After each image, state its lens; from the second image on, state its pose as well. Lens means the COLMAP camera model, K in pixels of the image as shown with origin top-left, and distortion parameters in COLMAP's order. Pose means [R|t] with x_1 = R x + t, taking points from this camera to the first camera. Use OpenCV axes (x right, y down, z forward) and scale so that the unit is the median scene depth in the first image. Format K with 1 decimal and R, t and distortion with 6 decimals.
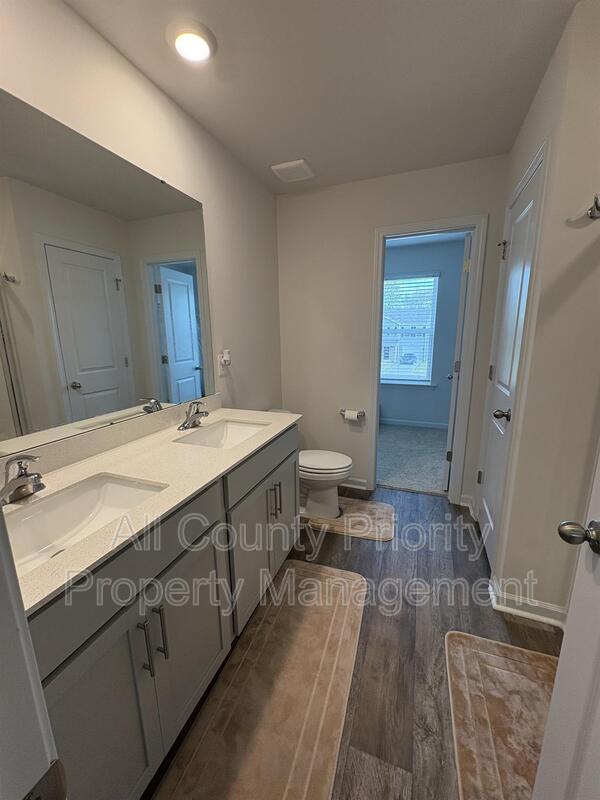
lens RADIAL K [[319.8, 0, 300.0], [0, 319.8, 398.6], [0, 0, 1]] dist [0.002623, 0.000652]
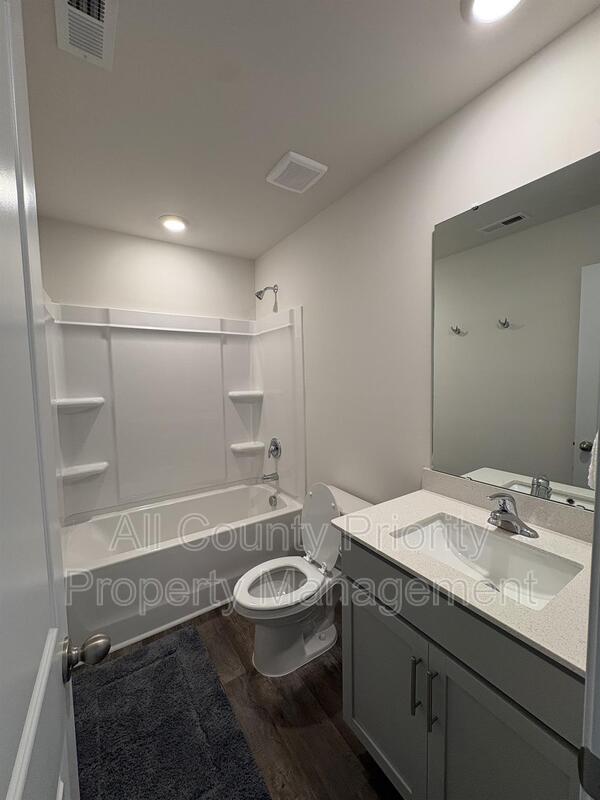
lens RADIAL K [[319.8, 0, 300.2], [0, 319.8, 402.3], [0, 0, 1]] dist [0.002623, 0.000652]
pose [[-0.587966, 0.090243, -0.803836, 0.485455], [-0.131697, 0.969817, 0.205207, -0.276779], [0.798092, 0.226518, -0.558335, 1.072440]]
